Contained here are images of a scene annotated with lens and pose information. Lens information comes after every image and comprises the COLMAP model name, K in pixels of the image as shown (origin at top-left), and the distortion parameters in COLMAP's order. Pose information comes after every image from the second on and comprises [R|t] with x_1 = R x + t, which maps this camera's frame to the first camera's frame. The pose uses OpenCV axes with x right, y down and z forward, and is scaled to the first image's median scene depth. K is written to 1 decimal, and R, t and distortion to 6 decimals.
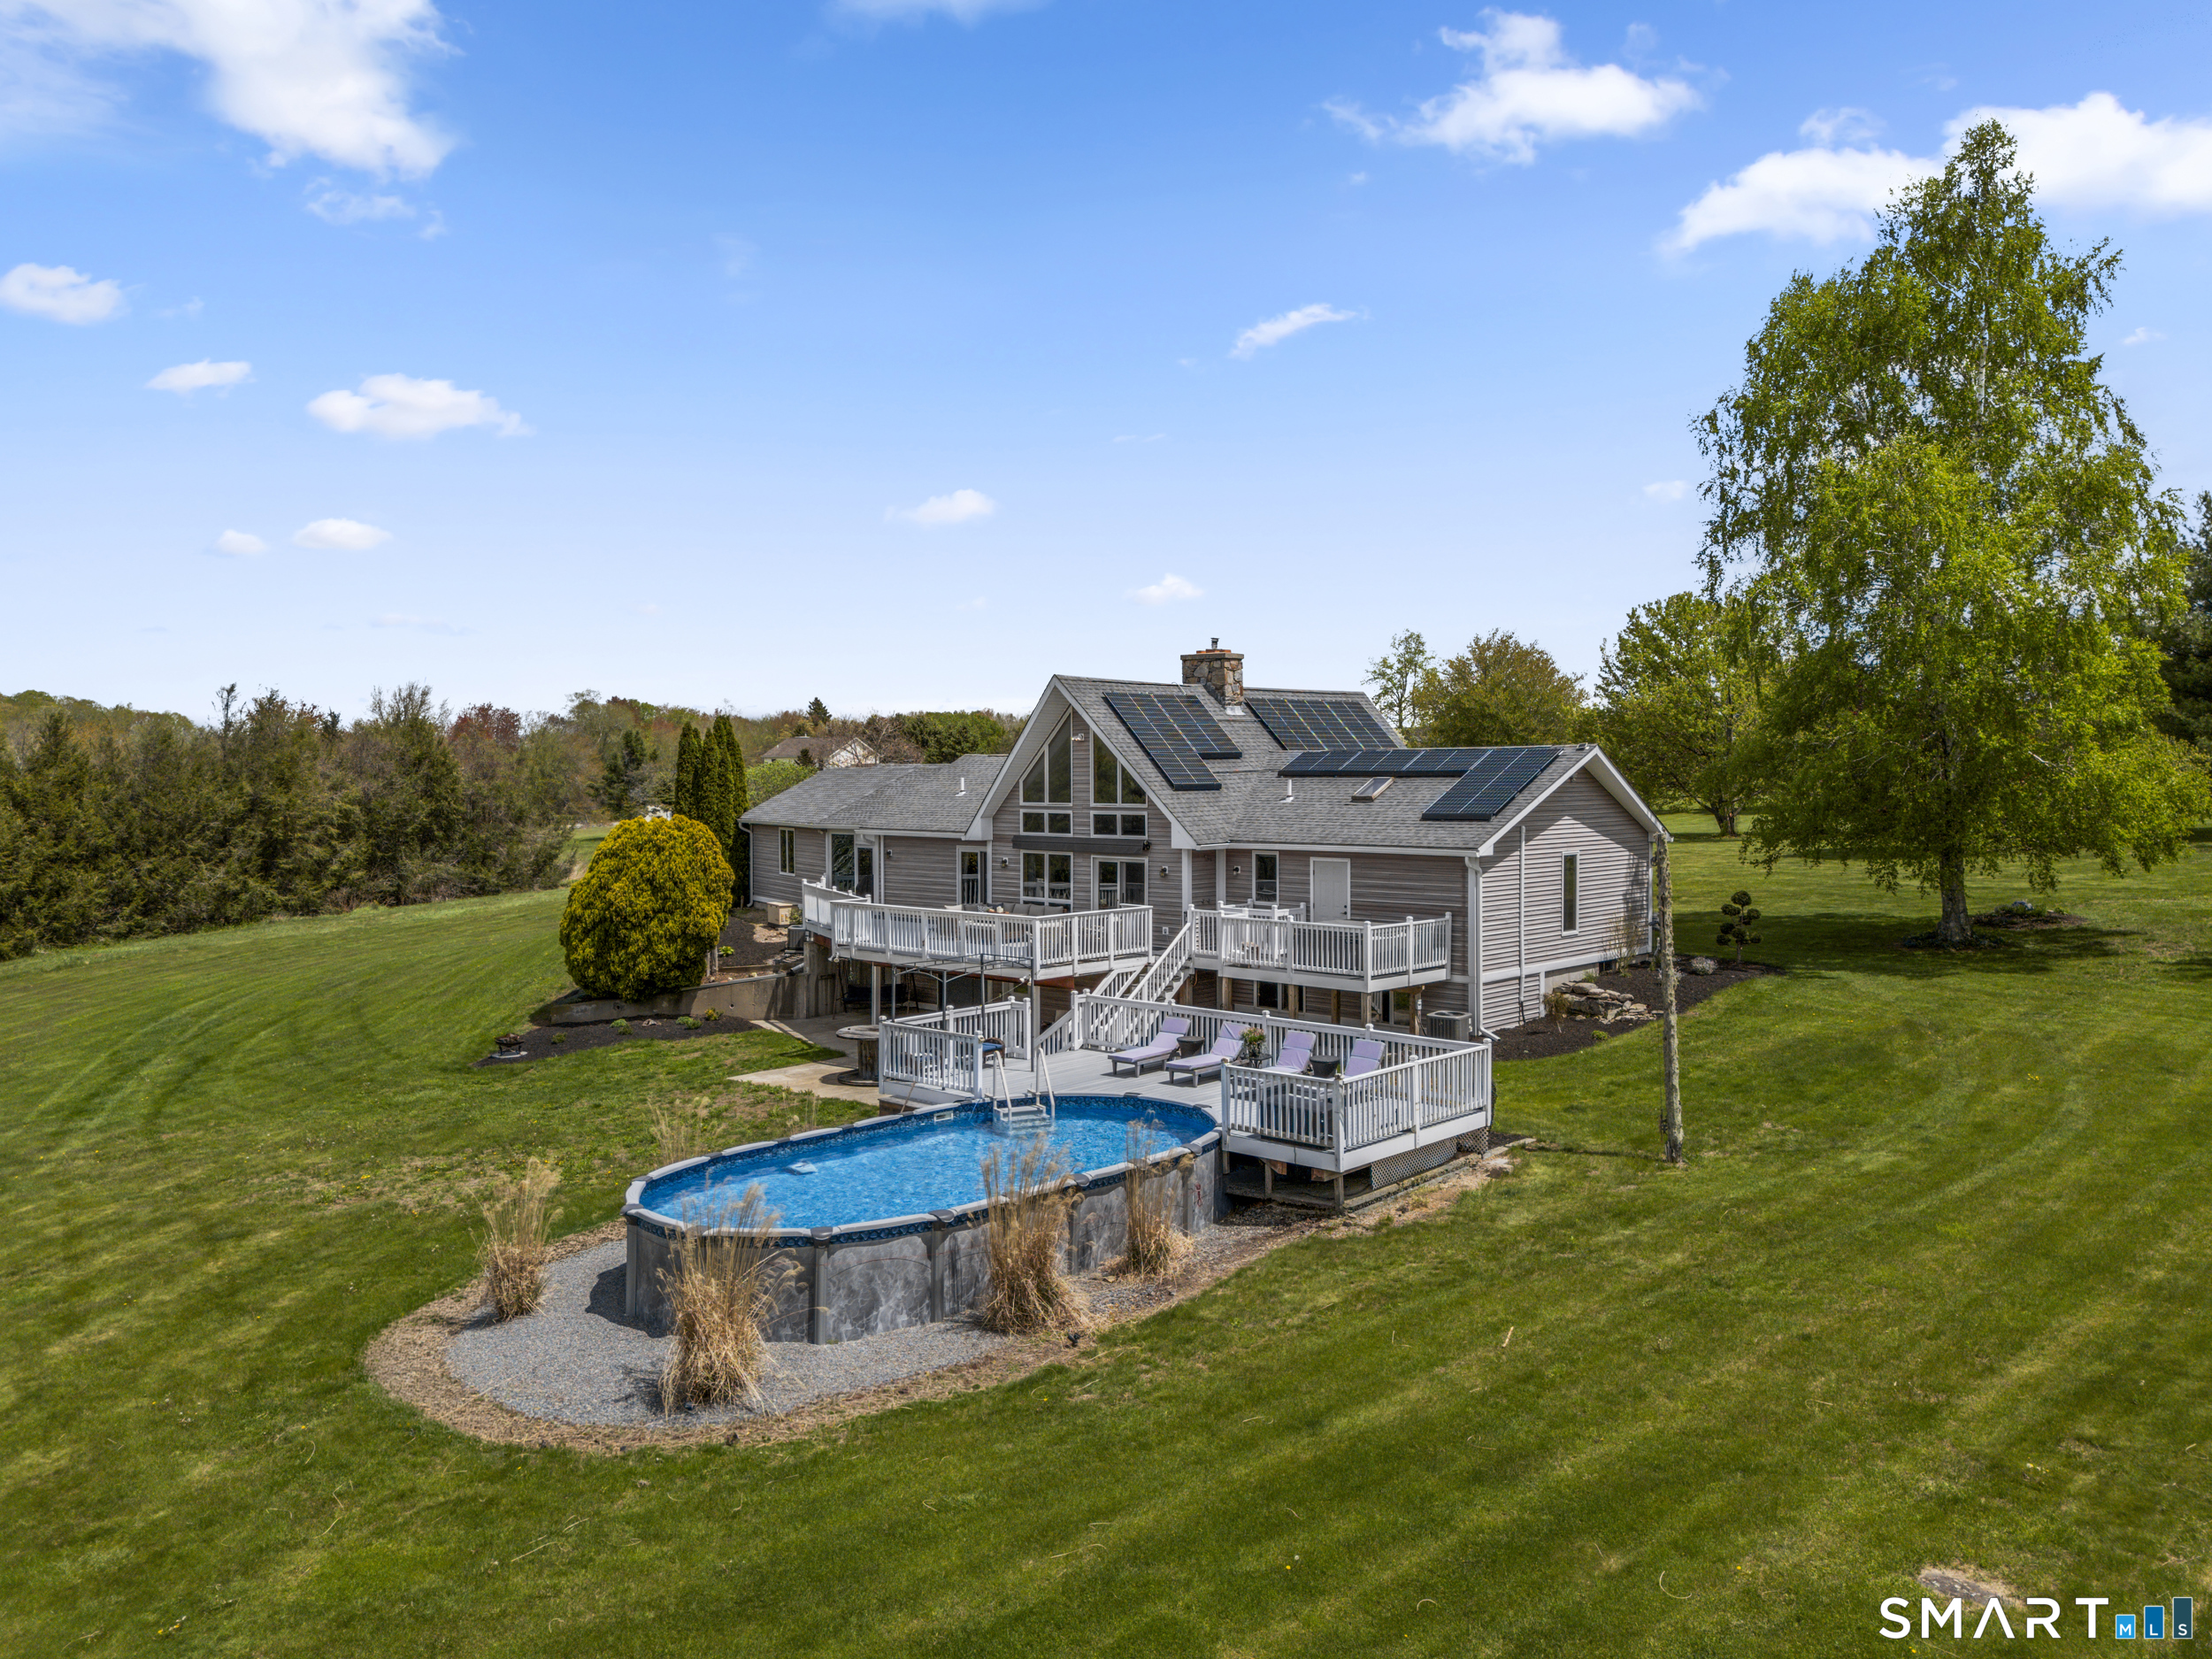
lens RADIAL K [[1639.6, 0, 1110.7], [0, 1639.6, 825.0], [0, 0, 1]] dist [0.056148, -0.035267]
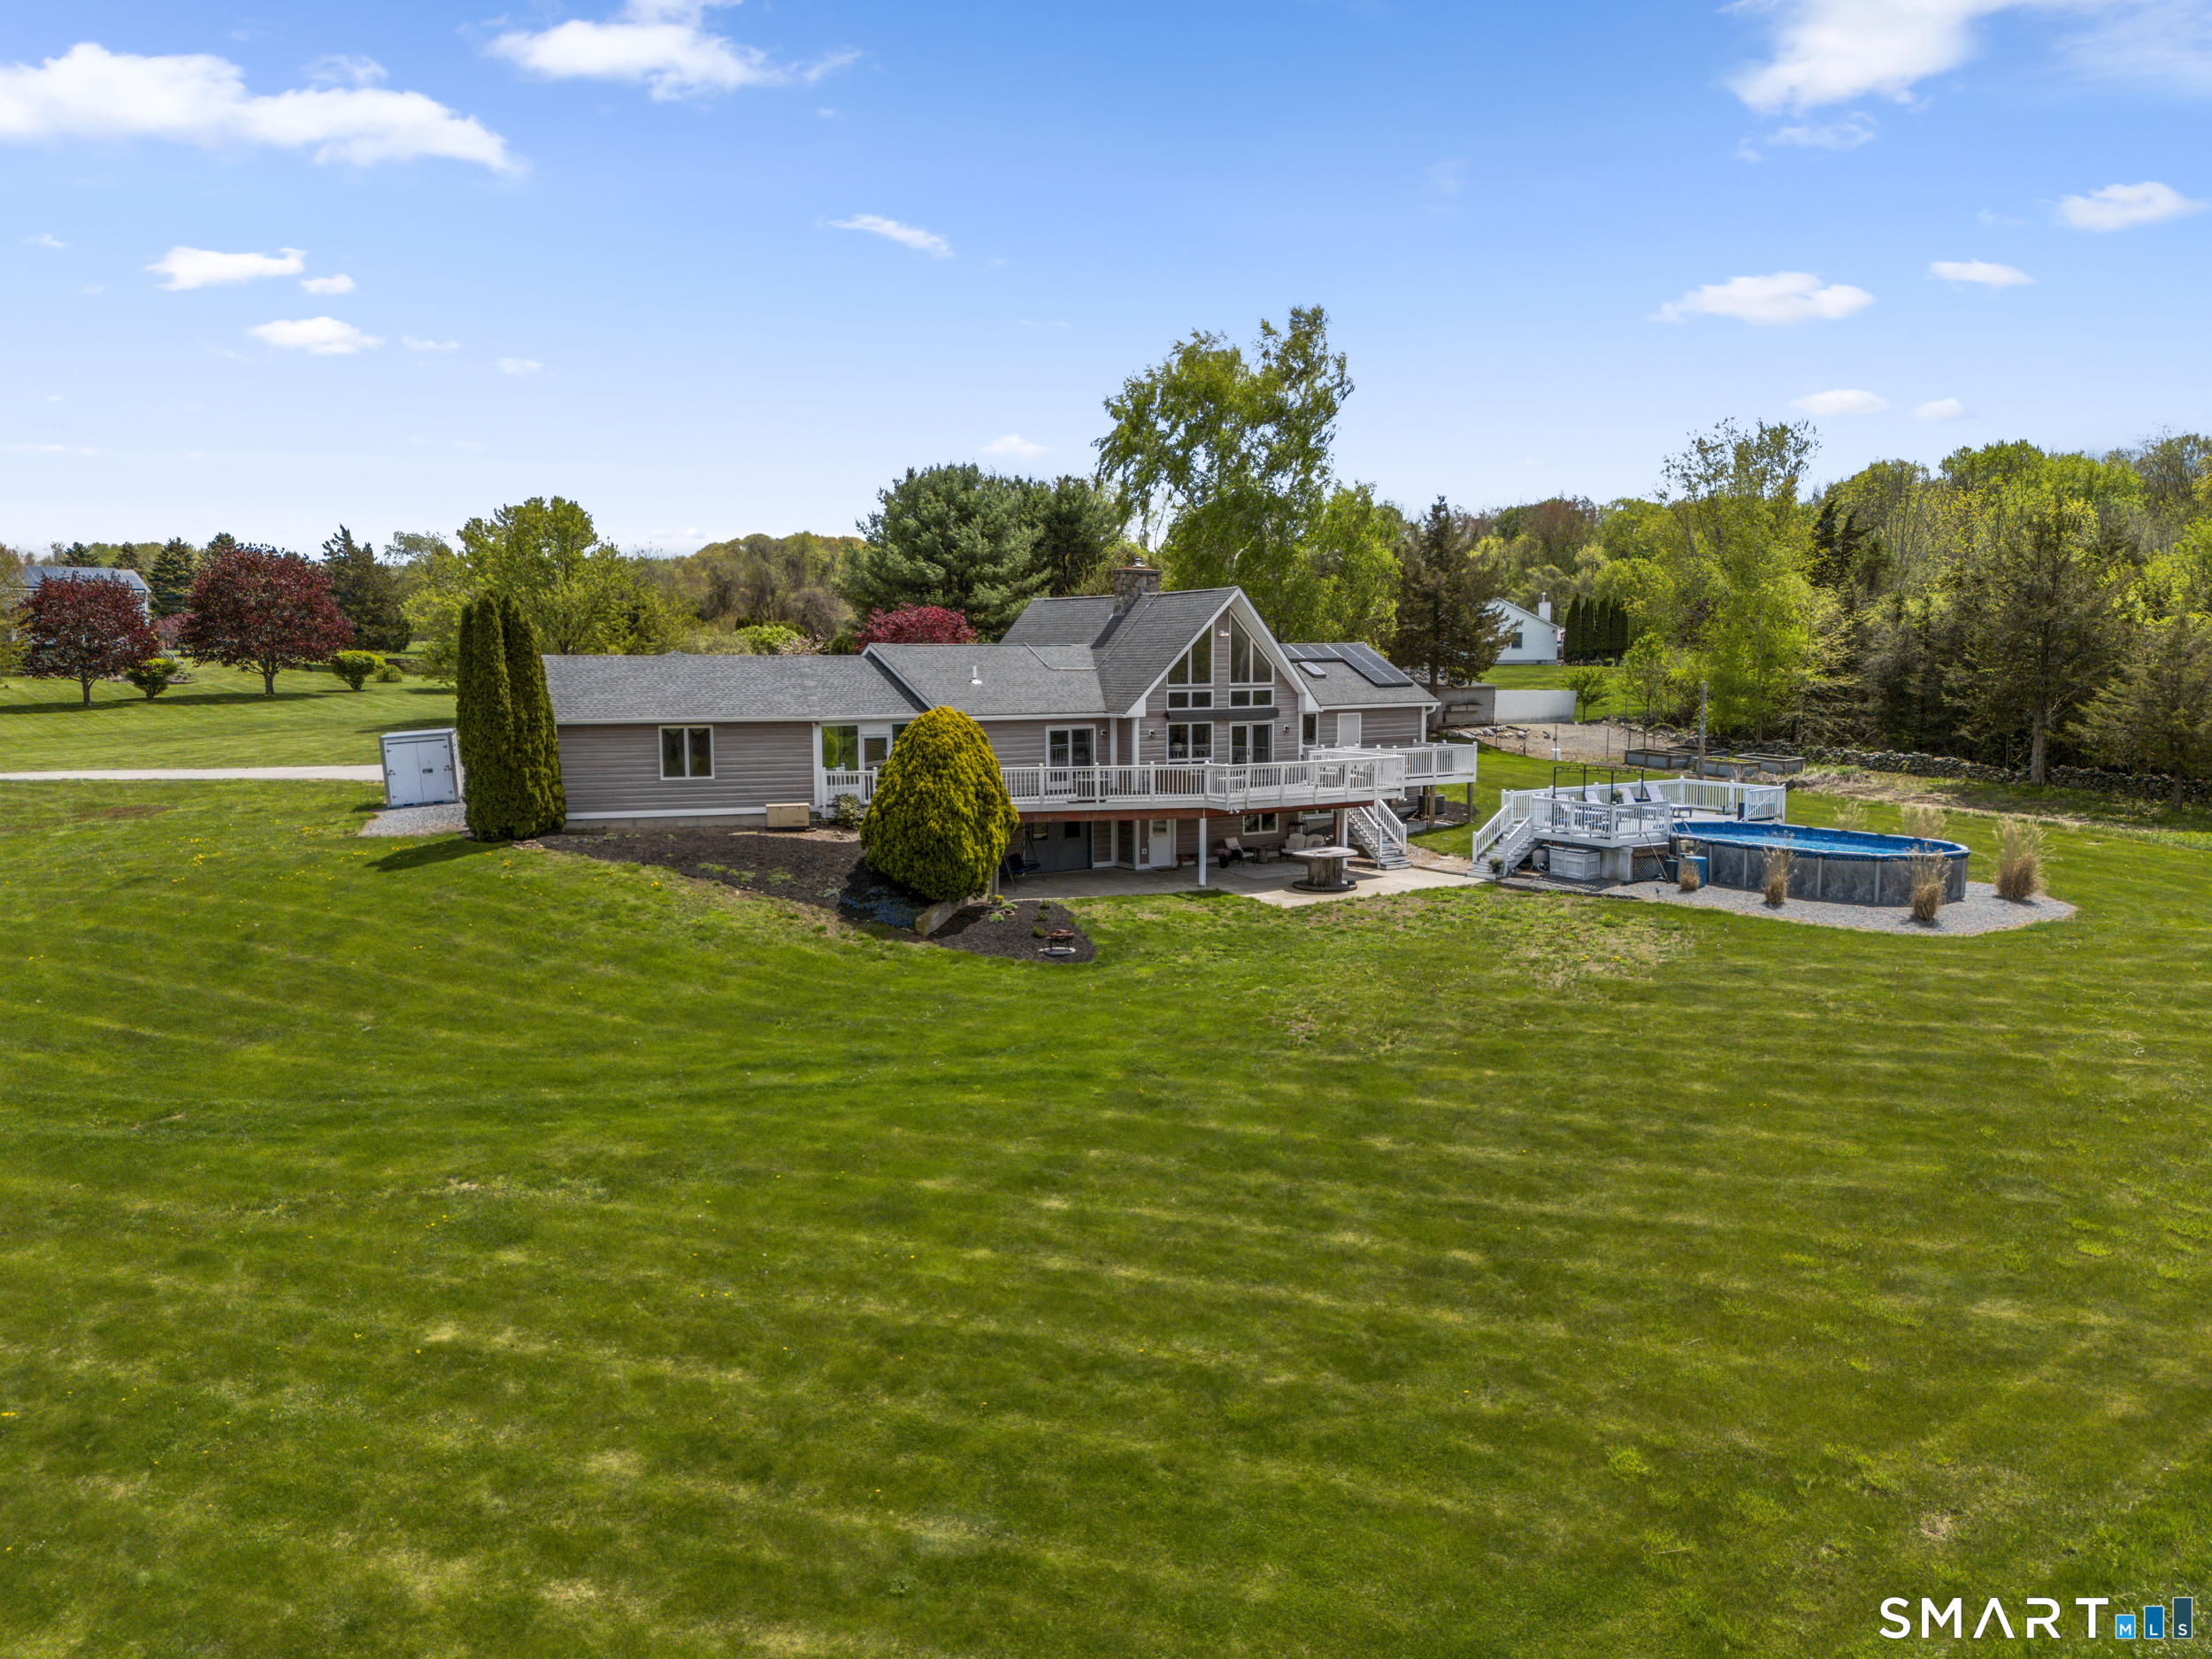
lens RADIAL K [[1639.6, 0, 1110.5], [0, 1639.6, 844.4], [0, 0, 1]] dist [0.056148, -0.035267]
pose [[0.257151, -0.107882, 0.960331, -1.328340], [0.037991, 0.994109, 0.101504, -0.021864], [-0.965624, 0.010382, 0.259735, 0.742321]]
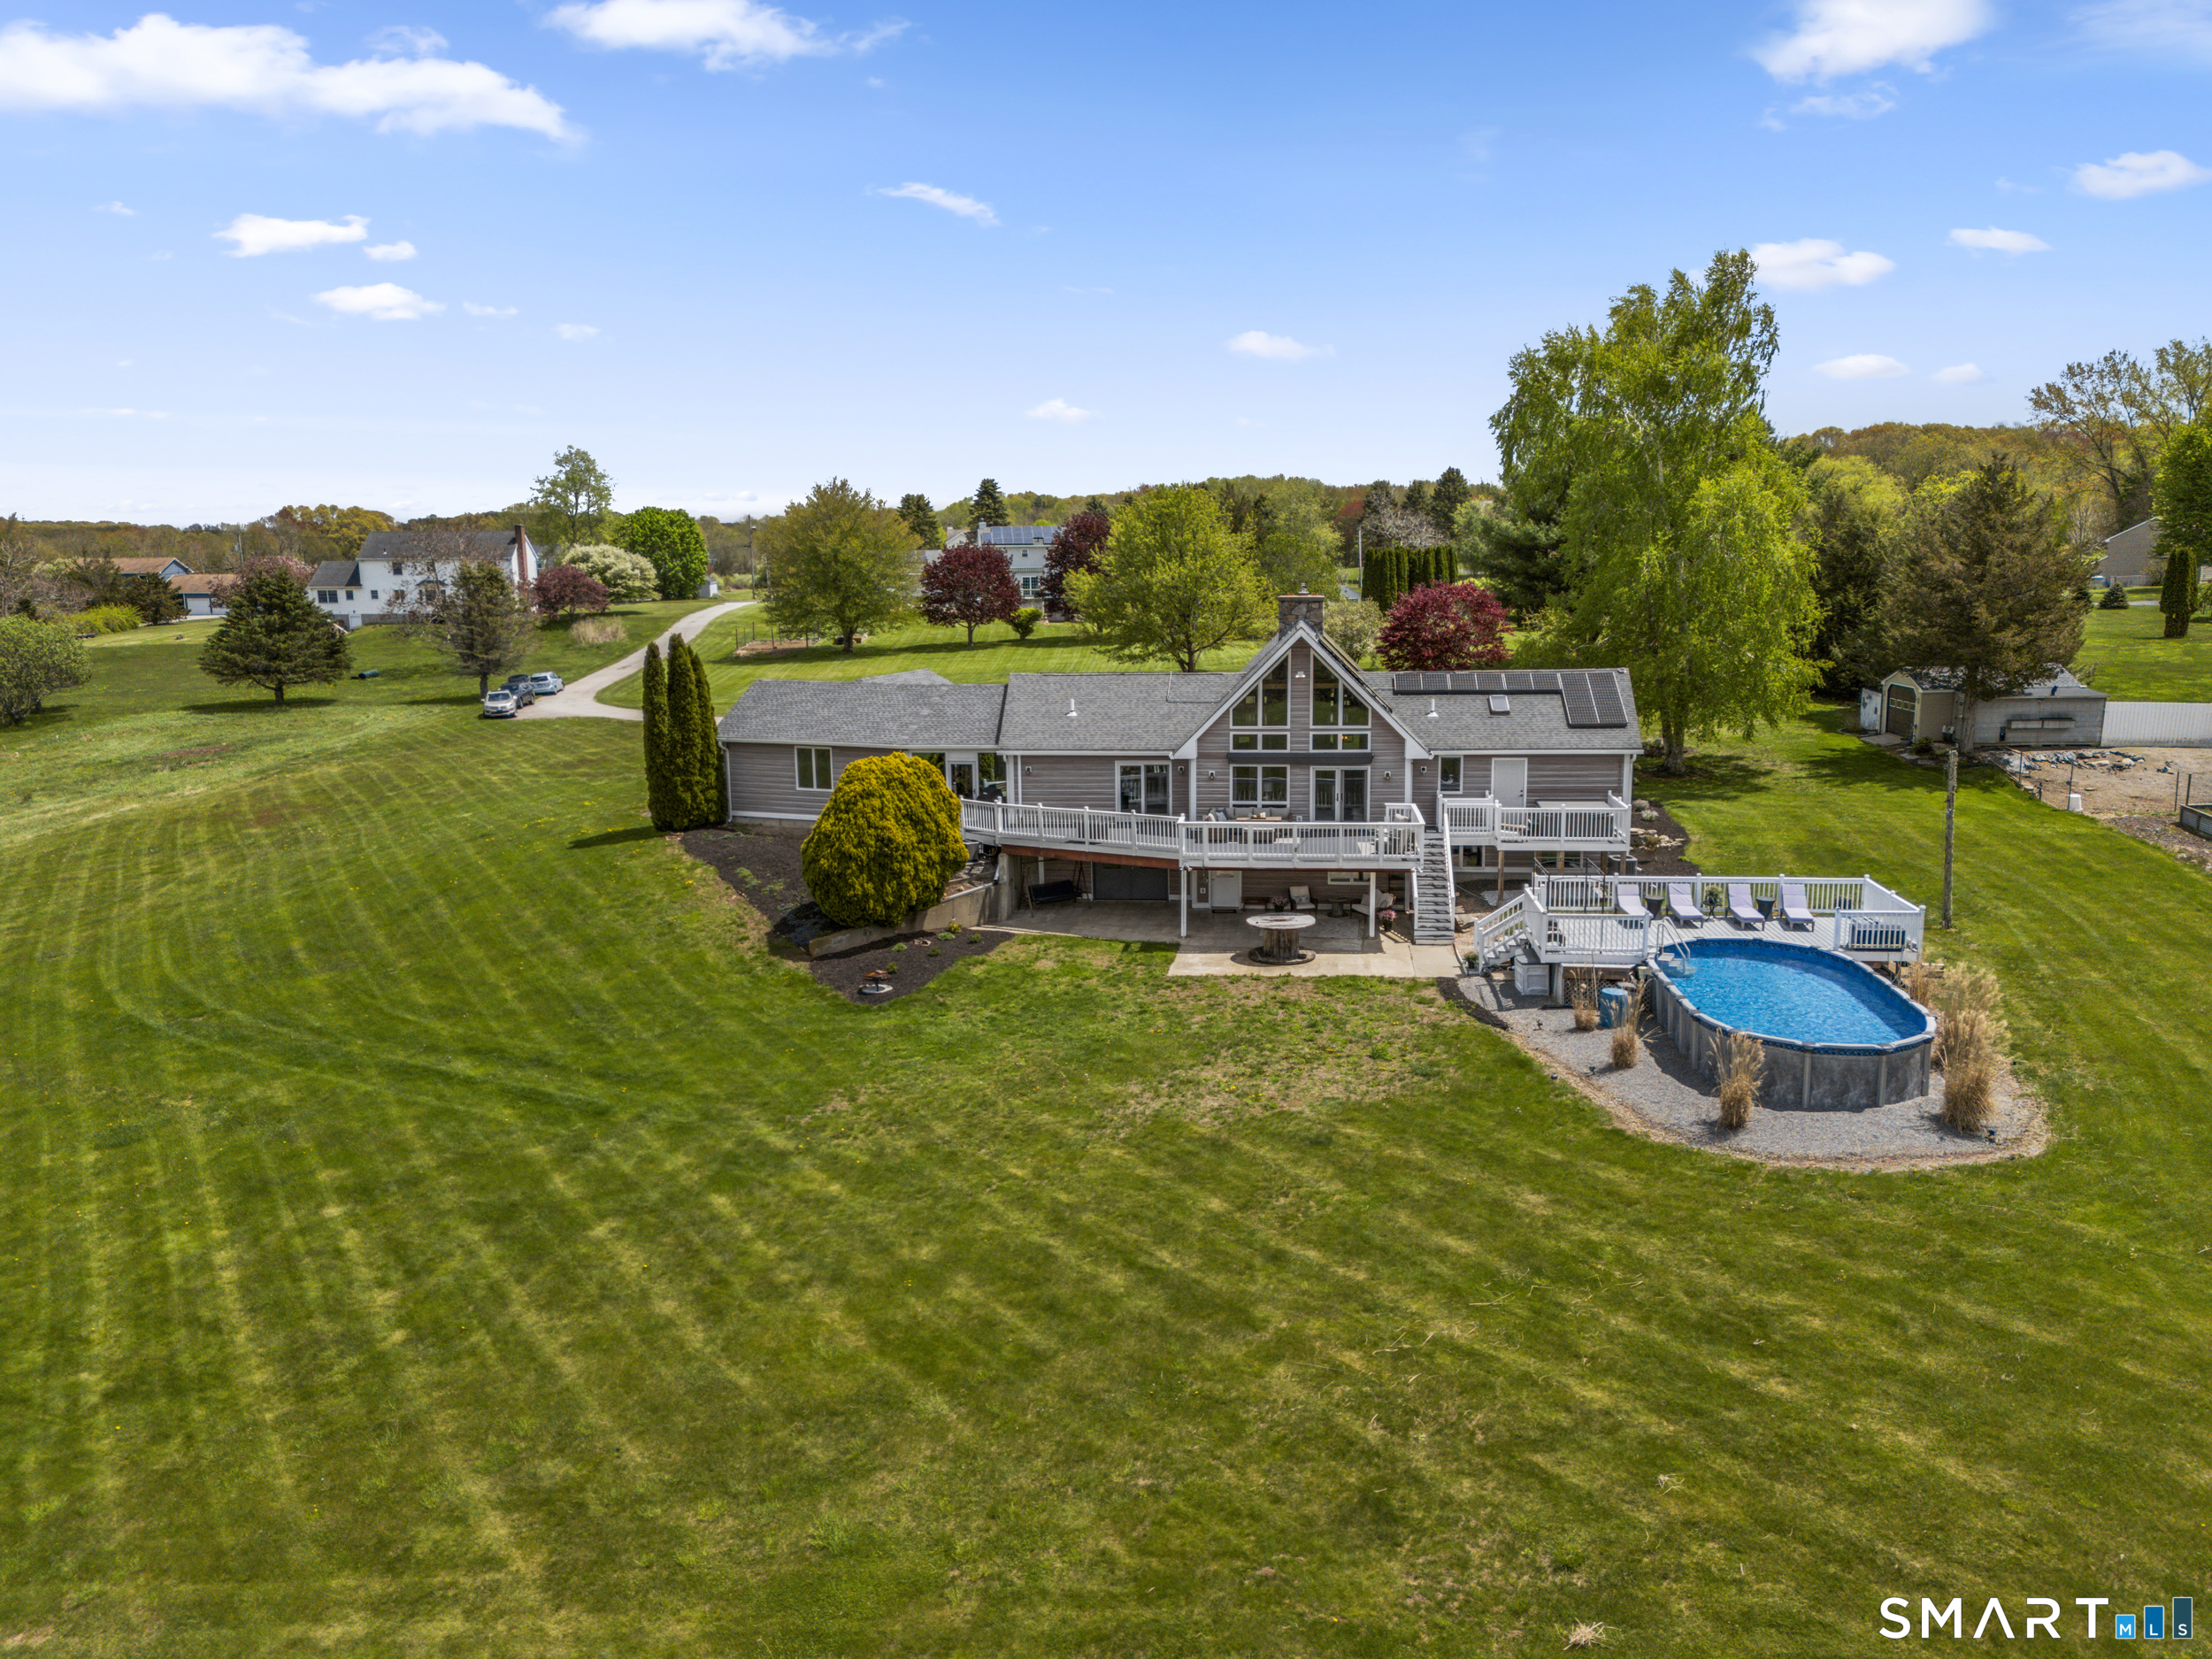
lens RADIAL K [[1639.6, 0, 1107.5], [0, 1639.6, 823.3], [0, 0, 1]] dist [0.056148, -0.035267]
pose [[0.818476, -0.100521, 0.565679, -0.867364], [0.031055, 0.990877, 0.131145, -0.110044], [-0.573701, -0.089772, 0.814130, 0.041265]]
